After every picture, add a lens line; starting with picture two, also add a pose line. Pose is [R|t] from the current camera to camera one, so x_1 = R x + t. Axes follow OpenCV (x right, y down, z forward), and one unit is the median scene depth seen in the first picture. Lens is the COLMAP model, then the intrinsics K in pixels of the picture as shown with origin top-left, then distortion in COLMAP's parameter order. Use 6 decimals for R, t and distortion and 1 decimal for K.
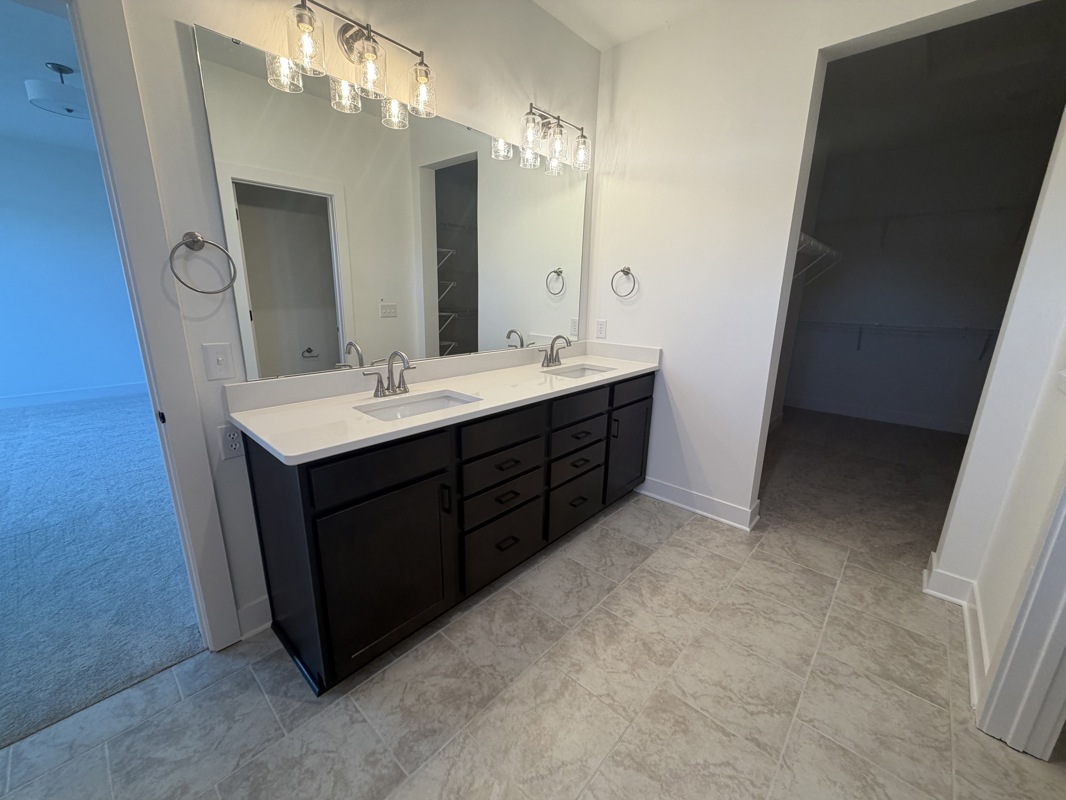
lens RADIAL K [[421.2, 0, 528.3], [0, 421.2, 401.0], [0, 0, 1]] dist [-0.000686, 0.000064]
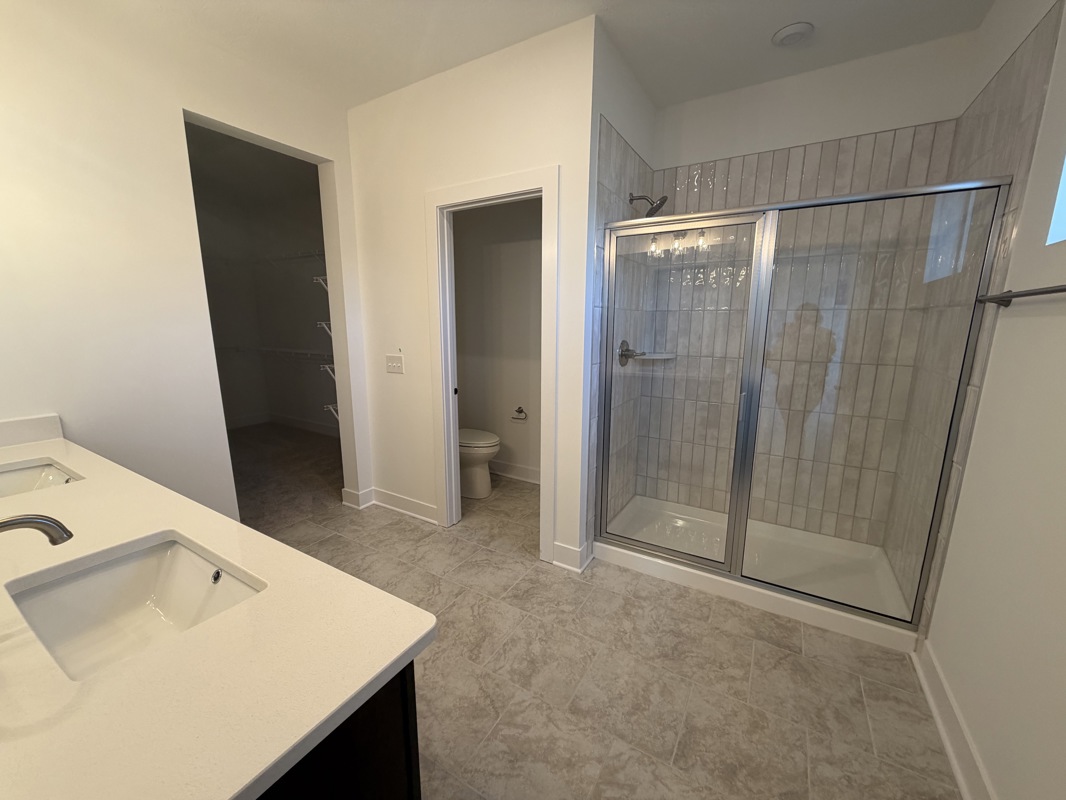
lens RADIAL K [[421.2, 0, 529.9], [0, 421.2, 402.1], [0, 0, 1]] dist [-0.000686, 0.000064]
pose [[-0.198230, -0.200177, 0.959497, -0.987662], [0.238099, 0.939766, 0.245252, -0.261605], [-0.950796, 0.277072, -0.138628, 0.748685]]
